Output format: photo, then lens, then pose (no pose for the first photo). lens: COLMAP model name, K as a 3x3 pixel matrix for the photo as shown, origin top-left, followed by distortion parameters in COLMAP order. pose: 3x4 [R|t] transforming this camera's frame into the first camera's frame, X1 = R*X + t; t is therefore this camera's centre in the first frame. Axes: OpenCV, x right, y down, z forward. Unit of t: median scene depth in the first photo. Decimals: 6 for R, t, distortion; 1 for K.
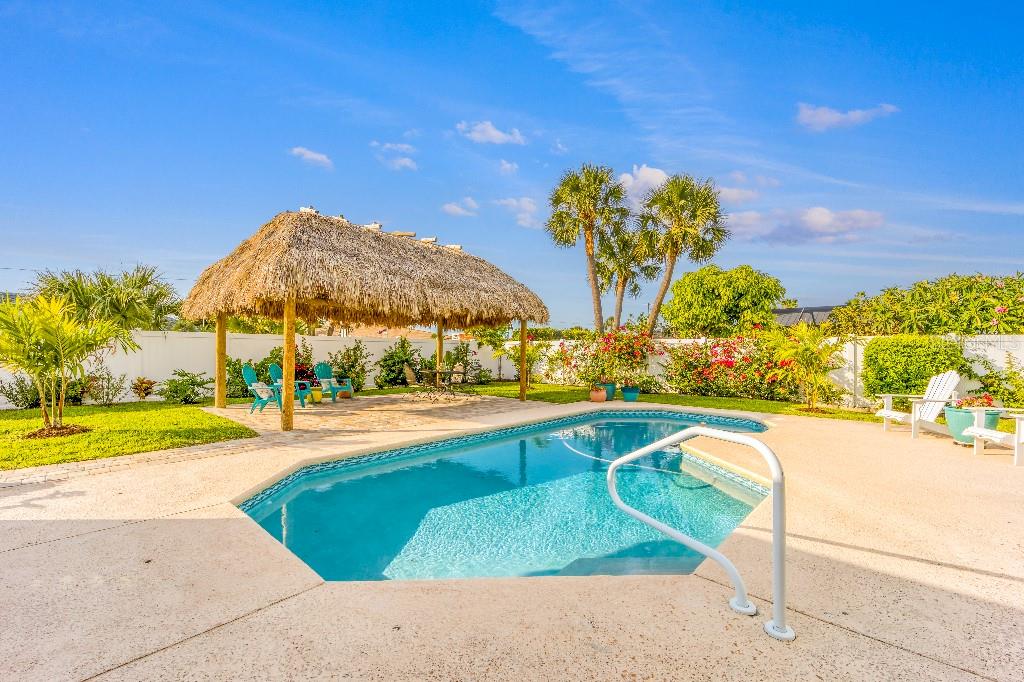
lens RADIAL K [[445.4, 0, 537.5], [0, 445.4, 350.9], [0, 0, 1]] dist [0.001595, -0.001022]
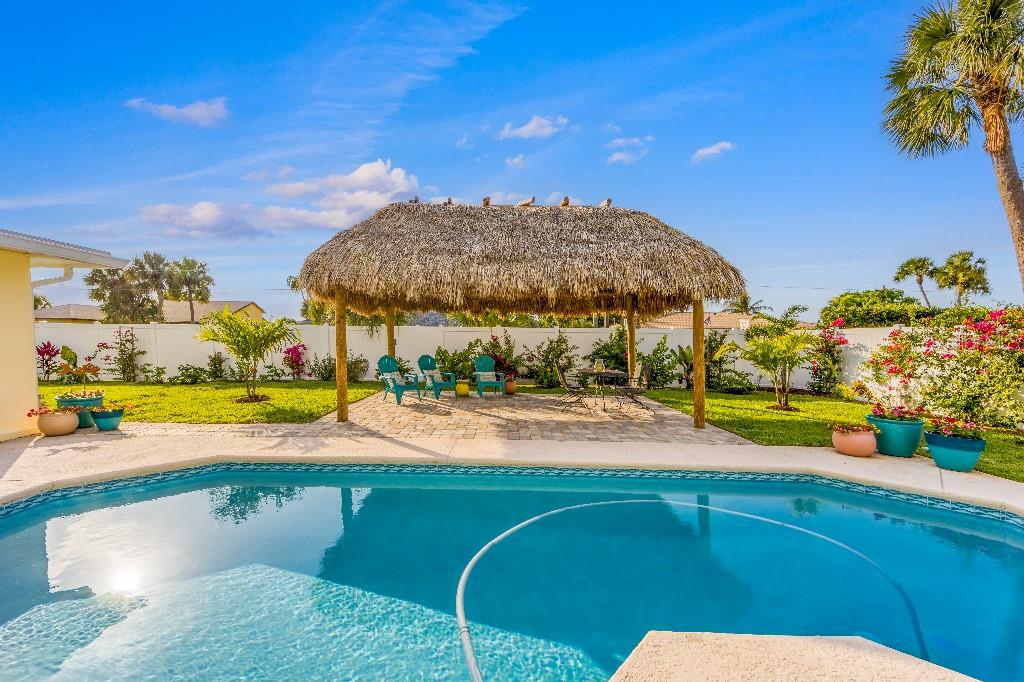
lens RADIAL K [[445.4, 0, 472.4], [0, 445.4, 333.1], [0, 0, 1]] dist [0.001595, -0.001022]
pose [[0.608757, -0.010734, -0.793284, 0.225360], [-0.005783, 0.999822, -0.017966, -0.003958], [0.793336, 0.015525, 0.608586, 0.318423]]
